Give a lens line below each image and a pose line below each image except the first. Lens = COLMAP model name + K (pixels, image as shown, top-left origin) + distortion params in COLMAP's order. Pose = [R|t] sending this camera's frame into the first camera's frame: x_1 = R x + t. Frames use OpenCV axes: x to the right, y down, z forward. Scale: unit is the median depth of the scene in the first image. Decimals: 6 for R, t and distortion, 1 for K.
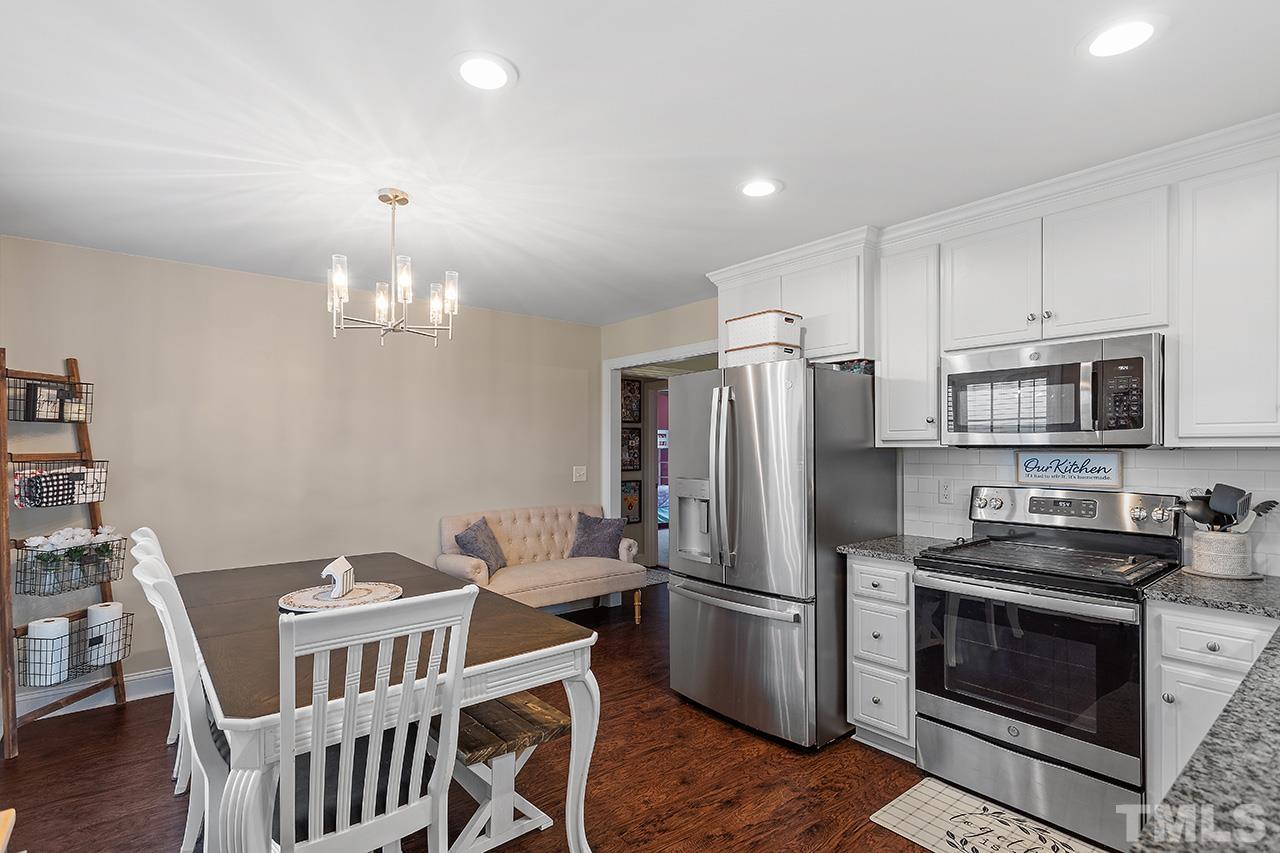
lens RADIAL K [[615.4, 0, 626.8], [0, 615.4, 449.1], [0, 0, 1]] dist [0.004425, 0.001337]
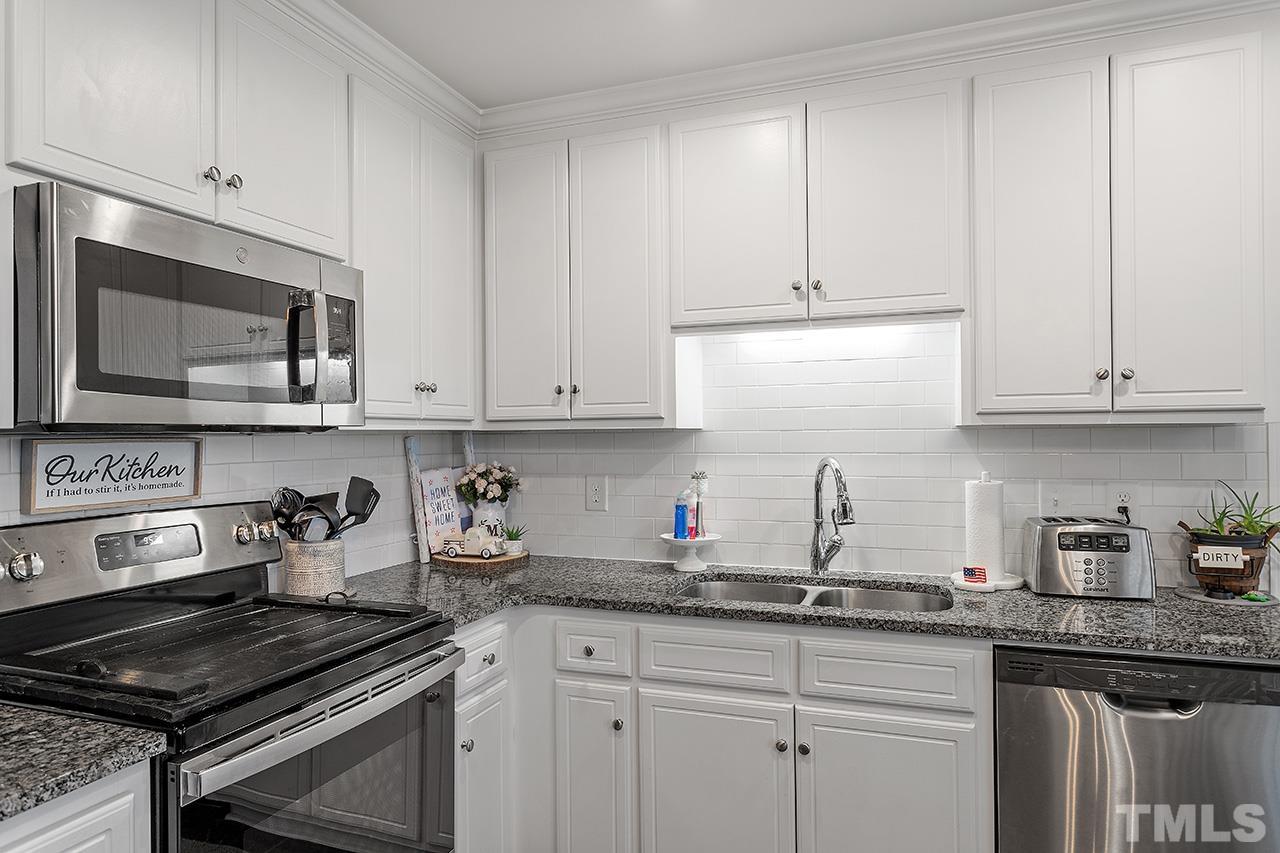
lens RADIAL K [[771.3, 0, 639.1], [0, 771.3, 431.1], [0, 0, 1]] dist [-0.004835, 0.001731]
pose [[-0.518244, 0.004550, 0.855220, -0.060057], [0.008085, 0.999967, -0.000421, 0.000847], [-0.855194, 0.006696, -0.518264, 0.957164]]
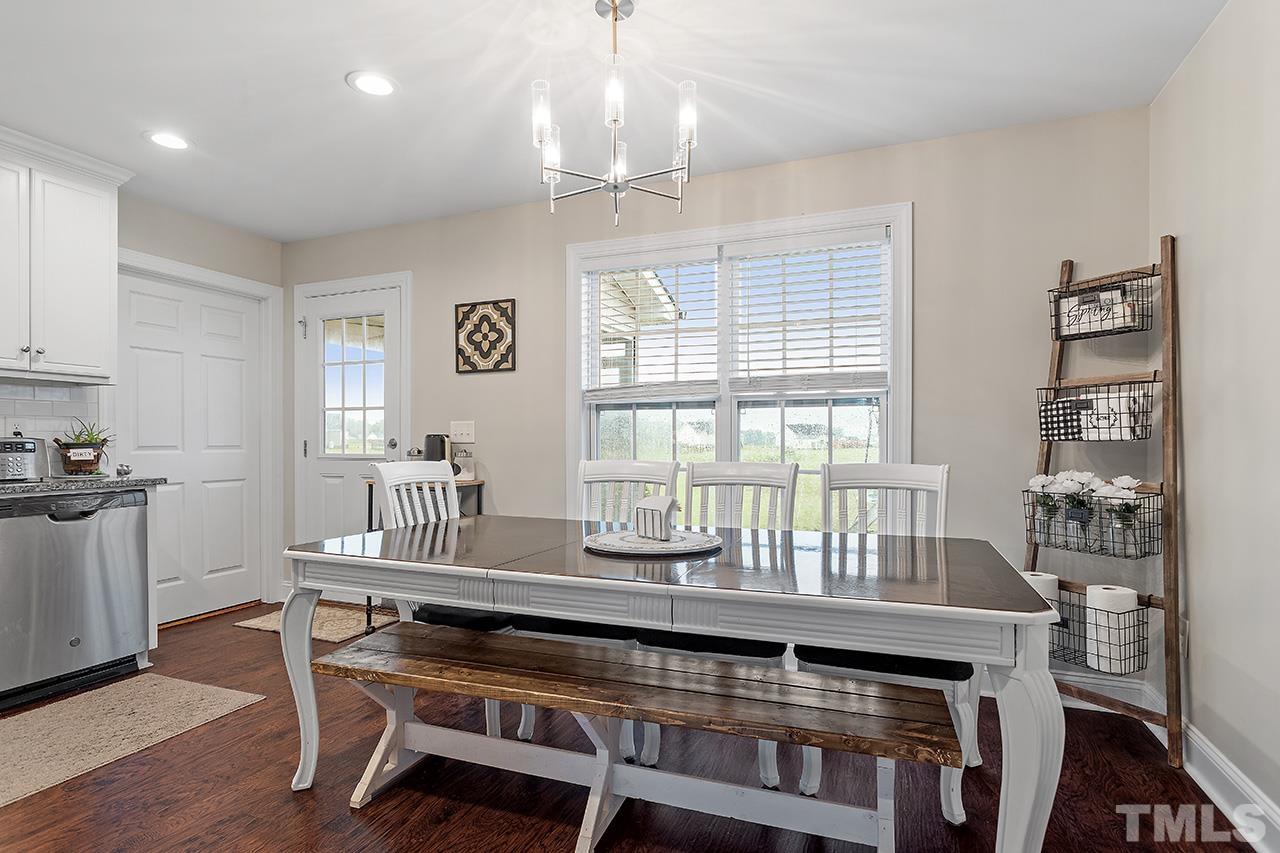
lens RADIAL K [[650.9, 0, 637.0], [0, 650.9, 437.9], [0, 0, 1]] dist [-0.002814, -0.000186]
pose [[-0.870898, 0.003835, -0.491450, -0.023305], [0.006217, 0.999976, -0.003214, 0.091046], [0.491425, -0.005854, -0.870900, 1.533138]]
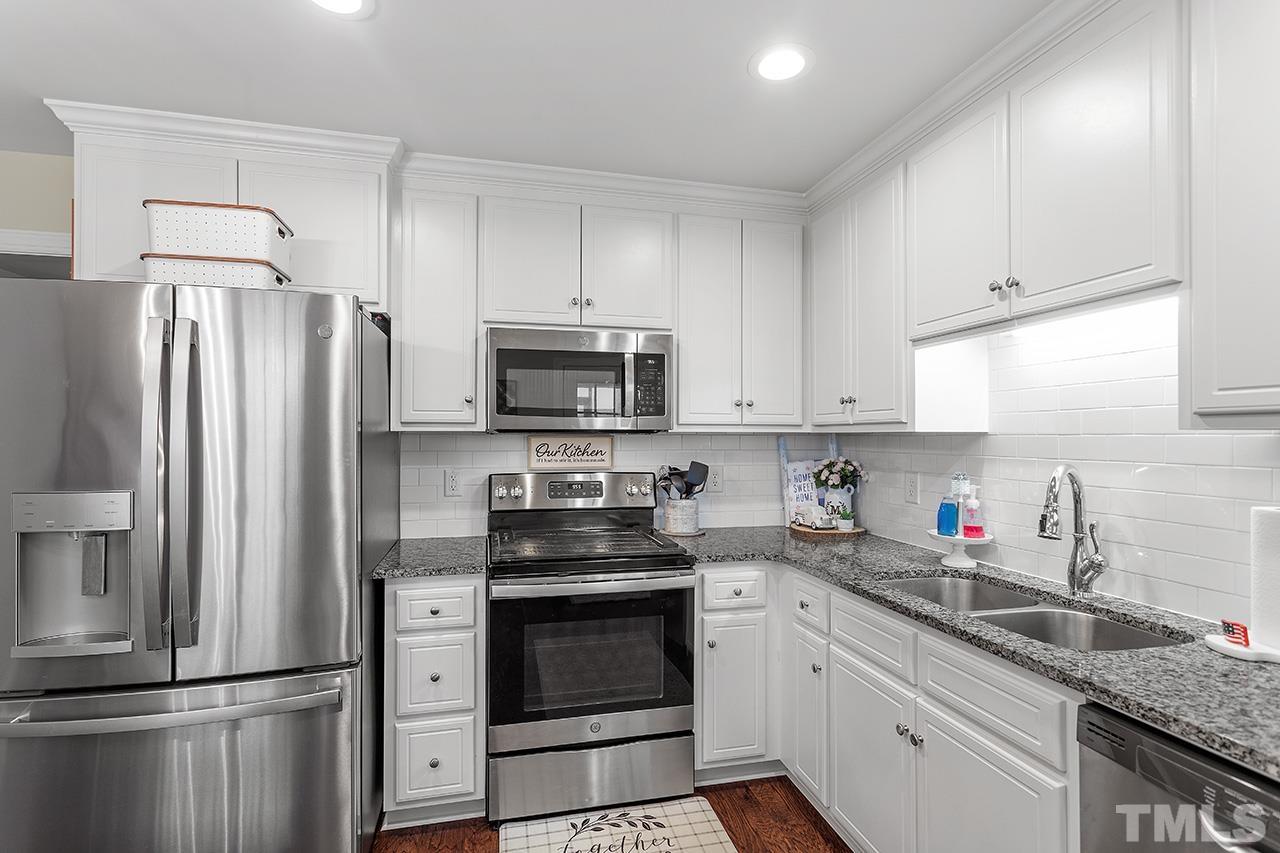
lens RADIAL K [[615.4, 0, 640.7], [0, 615.4, 429.7], [0, 0, 1]] dist [0.004425, 0.001337]
pose [[0.427334, 0.006997, 0.904067, -0.180841], [-0.000037, 0.999970, -0.007722, 0.001030], [-0.904094, 0.003266, 0.427322, 0.444875]]
